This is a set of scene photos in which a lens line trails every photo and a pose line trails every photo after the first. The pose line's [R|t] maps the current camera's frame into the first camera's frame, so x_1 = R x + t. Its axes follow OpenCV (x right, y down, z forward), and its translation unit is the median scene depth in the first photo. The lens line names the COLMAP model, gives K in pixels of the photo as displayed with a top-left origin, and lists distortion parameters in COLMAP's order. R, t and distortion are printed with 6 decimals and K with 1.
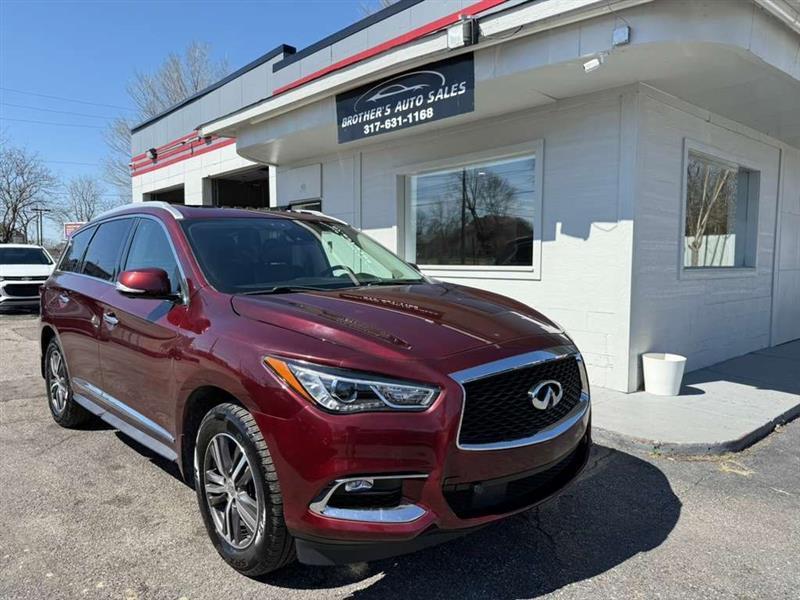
lens RADIAL K [[563.8, 0, 402.2], [0, 563.8, 300.2], [0, 0, 1]] dist [0.008540, -0.022197]
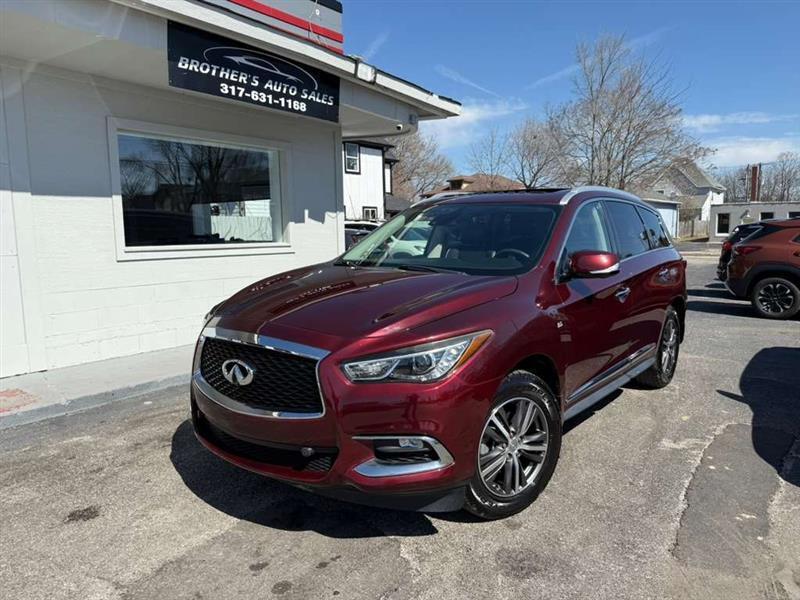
lens RADIAL K [[563.8, 0, 401.0], [0, 563.8, 303.9], [0, 0, 1]] dist [0.008540, -0.022197]
pose [[-0.185893, -0.123059, 0.974833, -1.148786], [0.084096, 0.986493, 0.140567, -0.086666], [-0.978964, 0.108110, -0.173034, 1.056415]]
